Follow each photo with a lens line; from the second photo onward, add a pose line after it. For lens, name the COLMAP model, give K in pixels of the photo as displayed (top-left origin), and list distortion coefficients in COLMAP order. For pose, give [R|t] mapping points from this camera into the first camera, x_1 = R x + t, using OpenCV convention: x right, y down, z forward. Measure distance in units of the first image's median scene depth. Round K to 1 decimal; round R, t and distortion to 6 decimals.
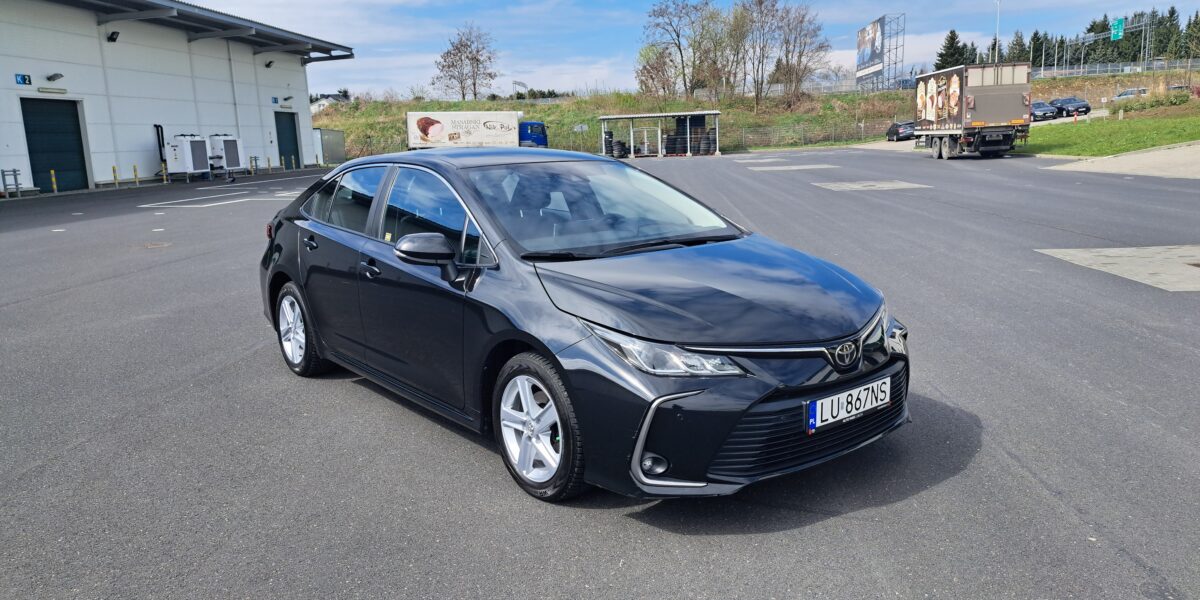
lens RADIAL K [[864.6, 0, 611.8], [0, 864.6, 299.7], [0, 0, 1]] dist [0.092483, -0.096683]
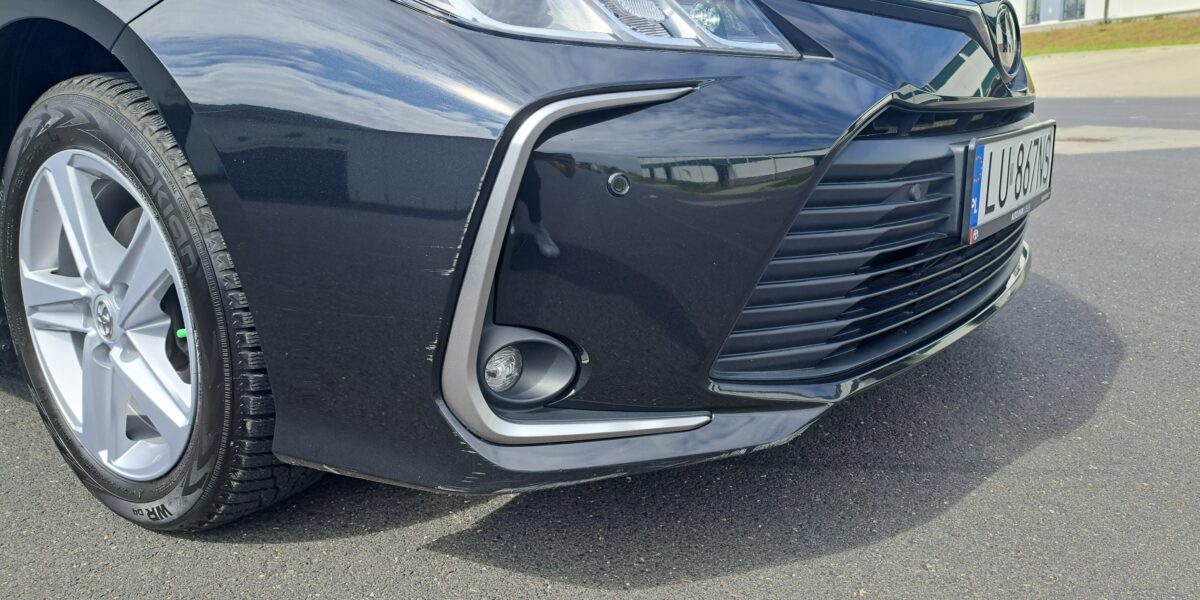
lens RADIAL K [[864.6, 0, 611.8], [0, 864.6, 299.7], [0, 0, 1]] dist [0.092483, -0.096683]
pose [[0.963713, -0.066500, 0.258525, 0.004159], [0.056795, 0.997378, 0.044839, 0.144275], [-0.260829, -0.028529, 0.964963, 0.666873]]
